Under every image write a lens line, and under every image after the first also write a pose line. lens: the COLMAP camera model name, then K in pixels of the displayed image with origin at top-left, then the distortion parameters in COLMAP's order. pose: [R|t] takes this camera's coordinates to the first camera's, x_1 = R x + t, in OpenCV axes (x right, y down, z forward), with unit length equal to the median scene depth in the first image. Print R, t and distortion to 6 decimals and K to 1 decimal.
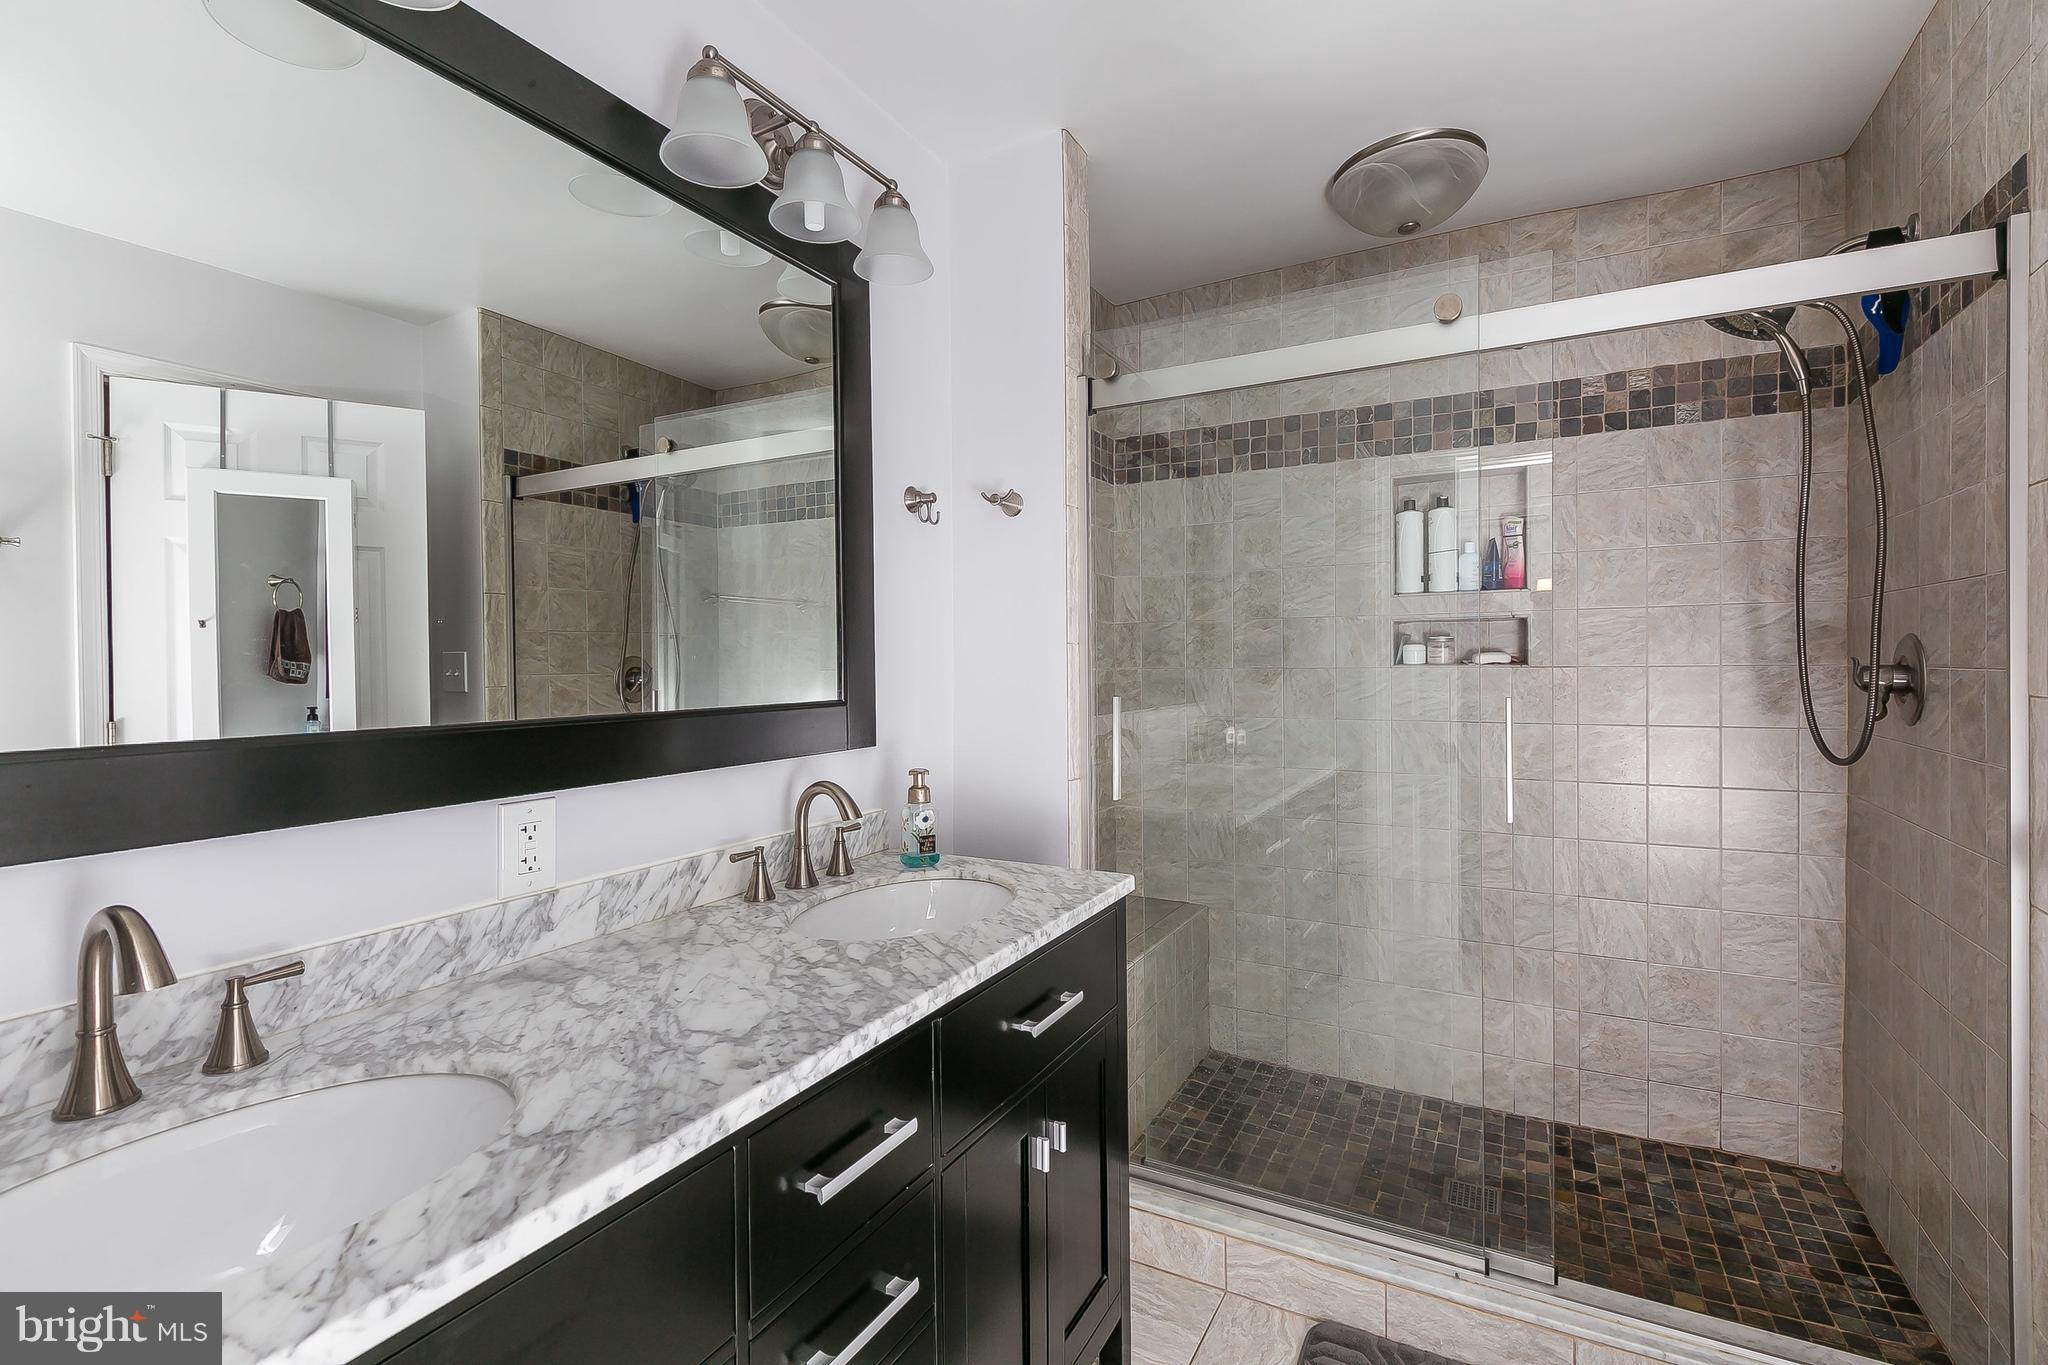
lens RADIAL K [[931.6, 0, 1023.8], [0, 931.6, 669.6], [0, 0, 1]] dist [0.000803, -0.000058]
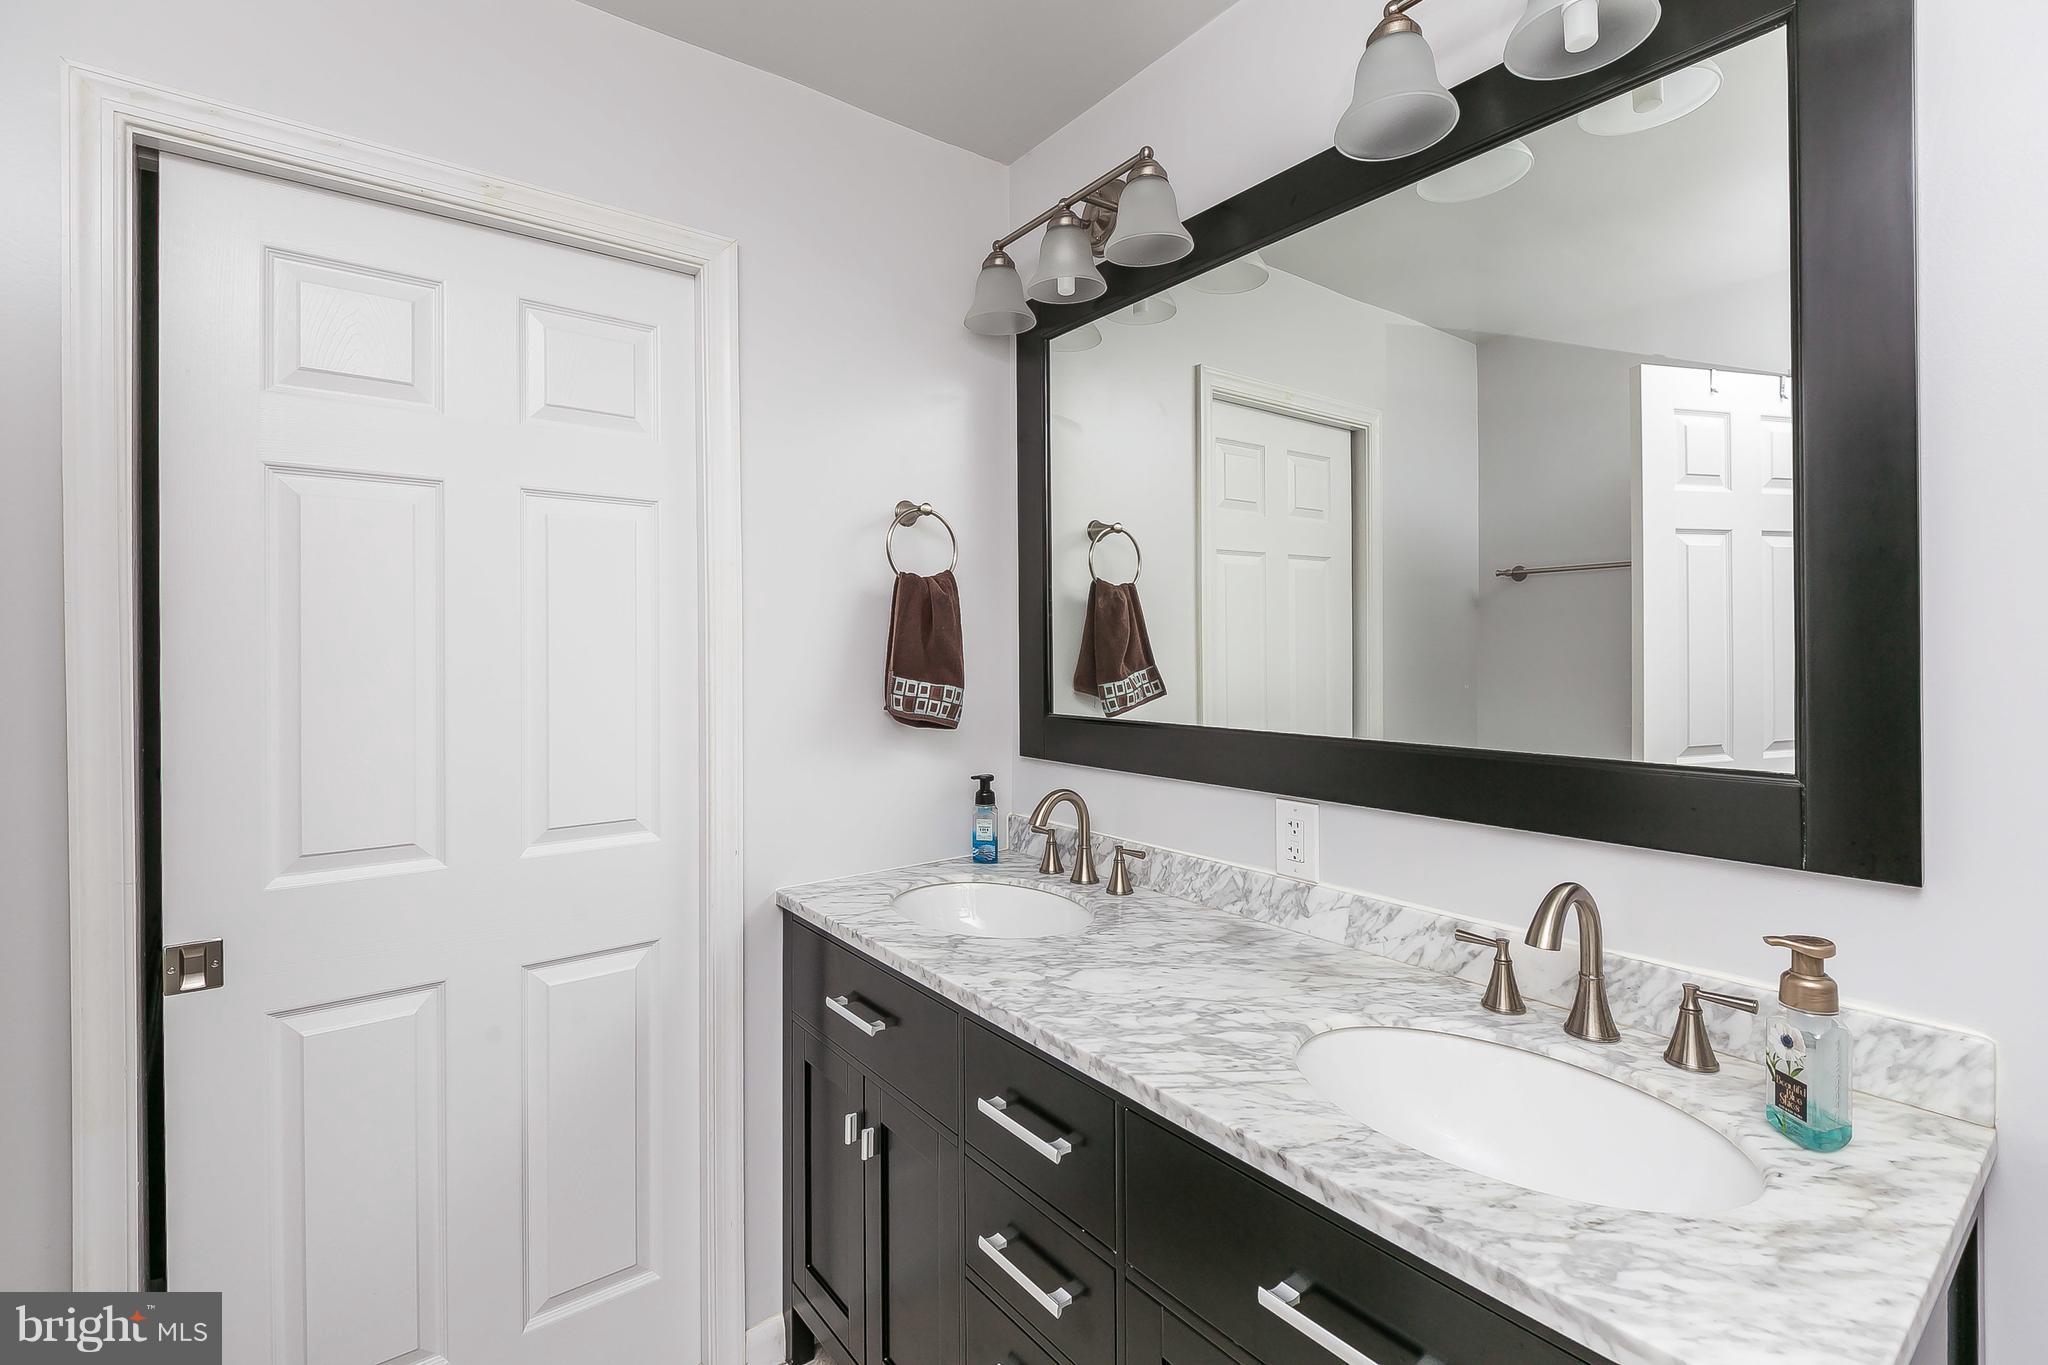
lens RADIAL K [[920.5, 0, 1032.2], [0, 920.5, 649.7], [0, 0, 1]] dist [0.001416, 0.000089]
pose [[-0.413725, 0.014267, -0.910290, 0.738697], [0.005038, 0.999898, 0.013382, -0.077879], [0.910388, 0.000950, -0.413755, 1.270090]]
